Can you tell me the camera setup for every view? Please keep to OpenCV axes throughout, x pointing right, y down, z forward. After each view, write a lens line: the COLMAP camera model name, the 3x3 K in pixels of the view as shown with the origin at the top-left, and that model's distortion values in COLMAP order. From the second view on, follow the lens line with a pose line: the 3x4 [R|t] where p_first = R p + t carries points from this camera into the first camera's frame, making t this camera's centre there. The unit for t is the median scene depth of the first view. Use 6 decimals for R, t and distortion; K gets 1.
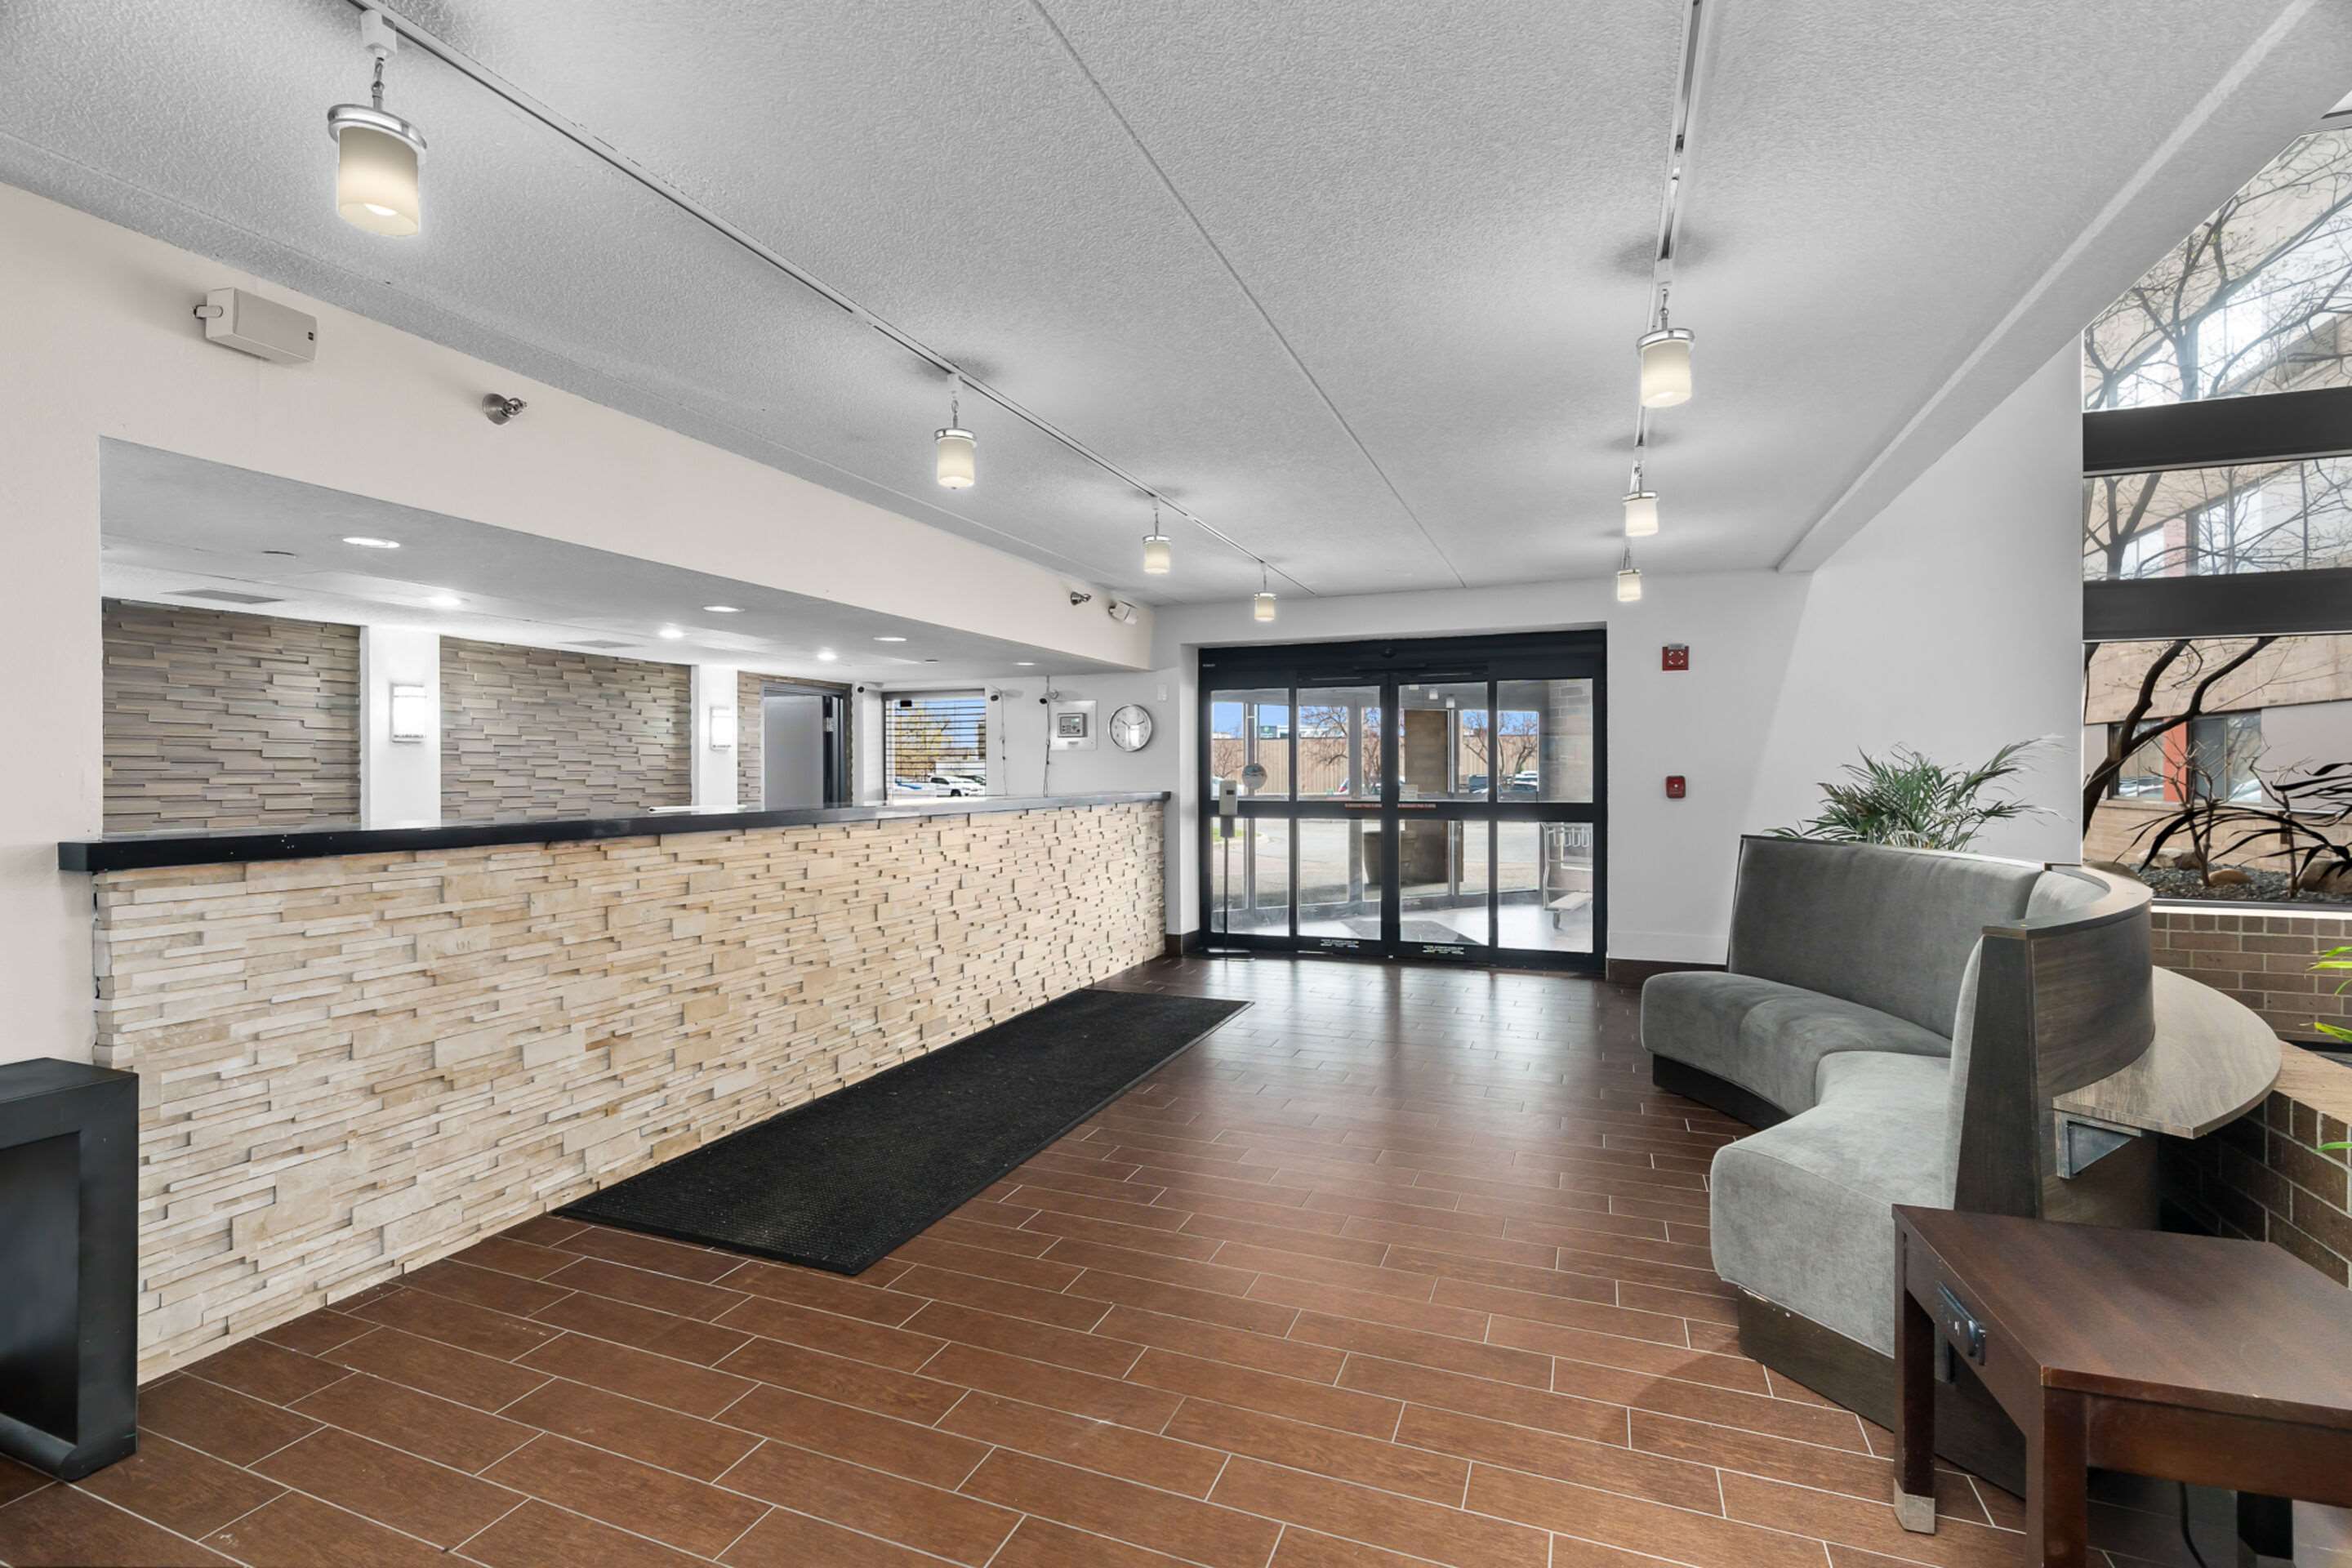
lens RADIAL K [[1068.0, 0, 1176.0], [0, 1068.0, 784.0], [0, 0, 1]] dist [-0.000651, 0.000056]
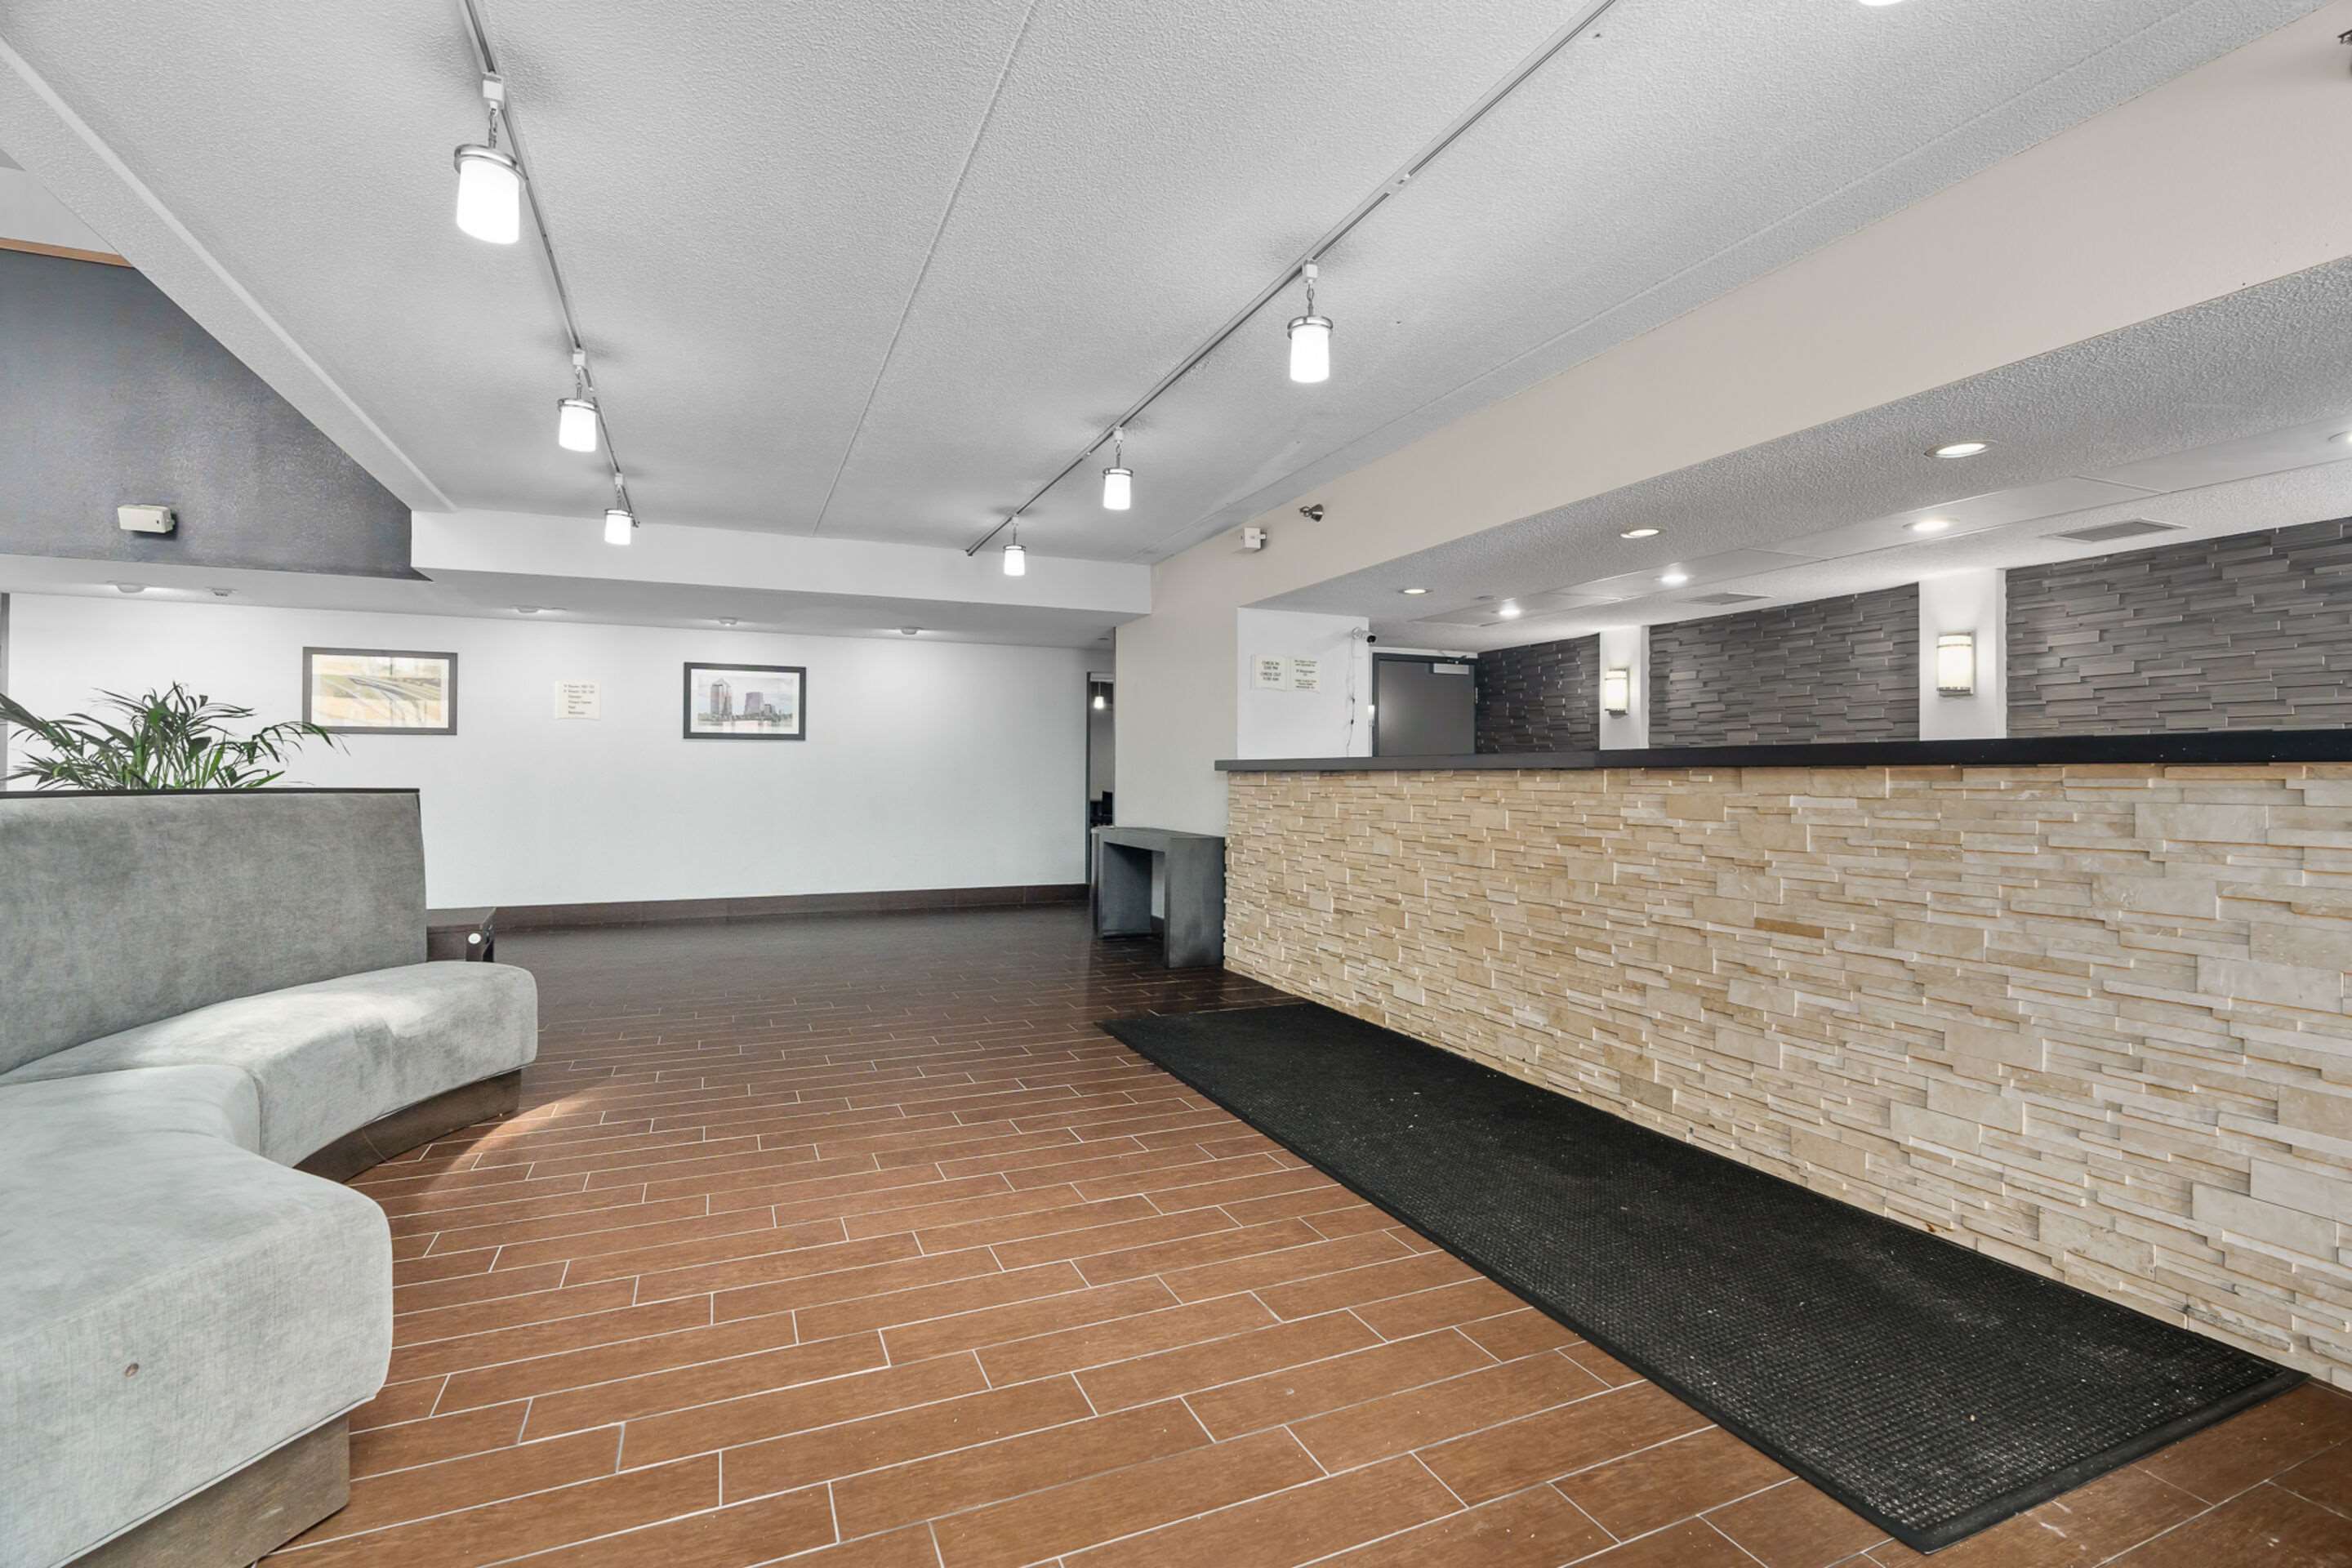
lens RADIAL K [[1067.3, 0, 1186.9], [0, 1067.3, 766.6], [0, 0, 1]] dist [0.000658, 0.000169]
pose [[-0.697530, -0.005675, -0.716533, 0.585715], [-0.009586, 0.999953, 0.001413, 0.039434], [0.716491, 0.007854, -0.697552, 1.664134]]
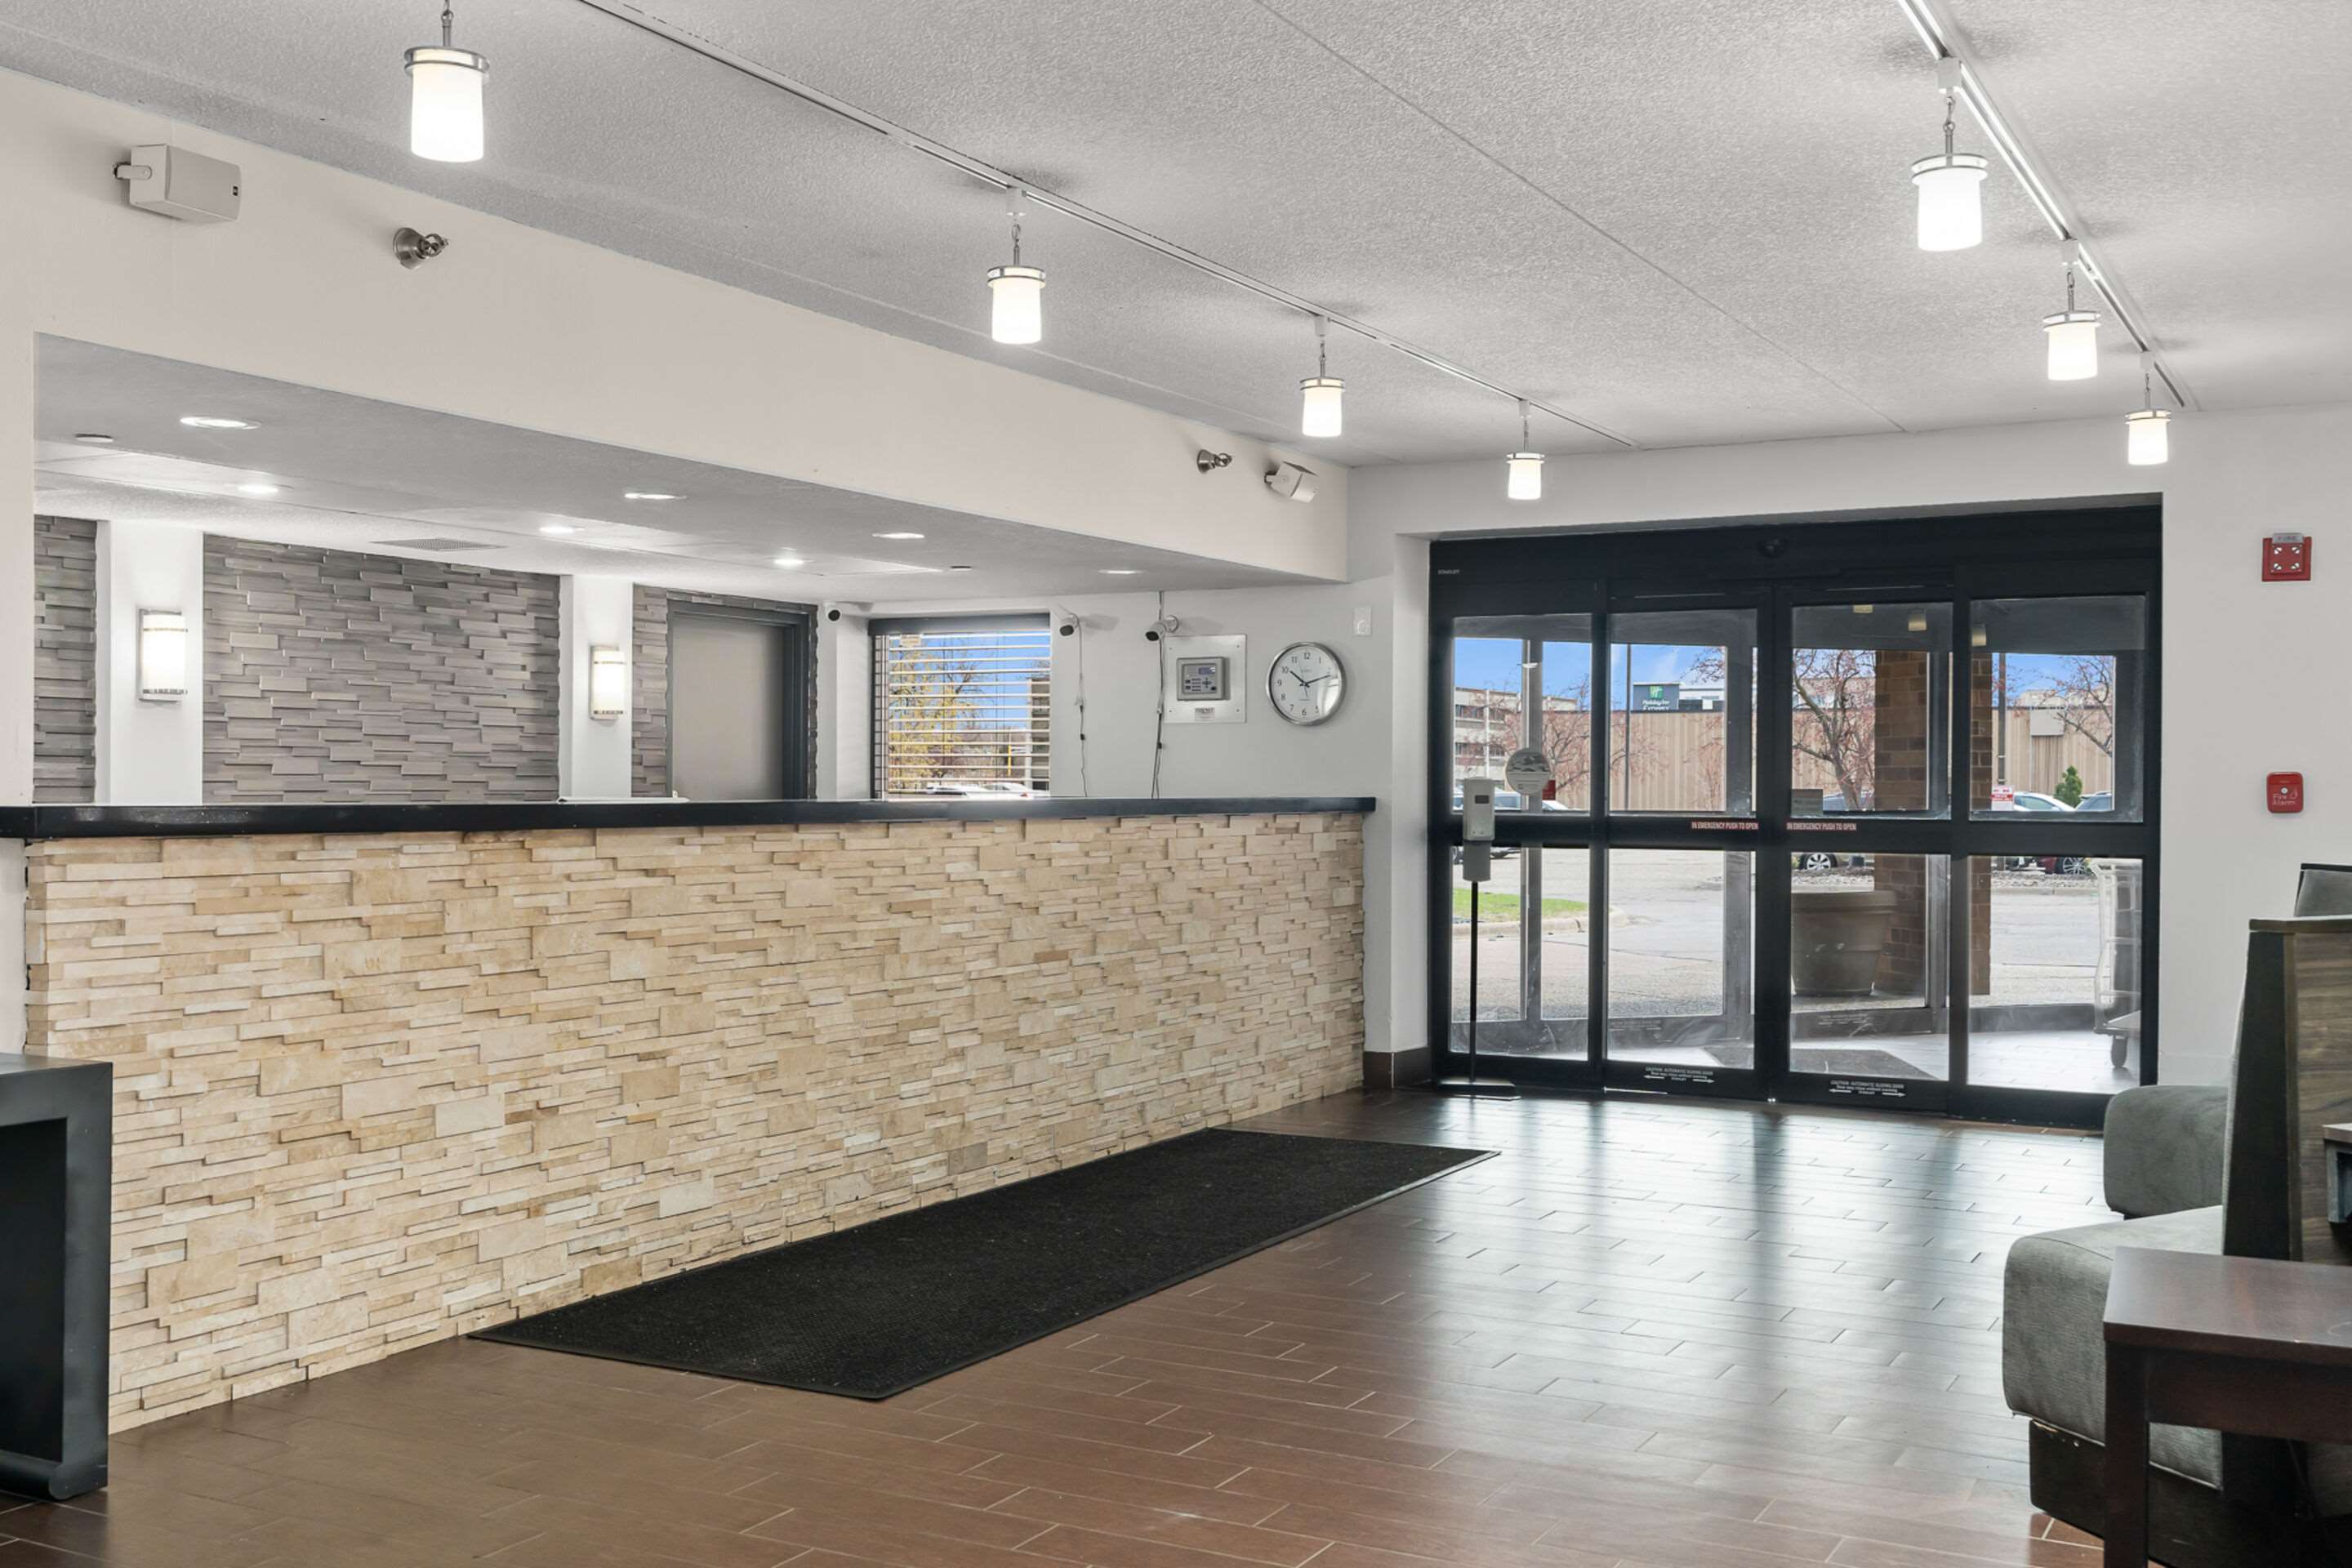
lens RADIAL K [[2321.9, 0, 1181.7], [0, 2321.9, 815.5], [0, 0, 1]] dist [0.017630, 0.005812]
pose [[0.992974, 0.009636, -0.117937, 0.076671], [-0.009366, 0.999952, 0.002842, 0.028190], [0.117959, -0.001718, 0.993017, -0.450343]]
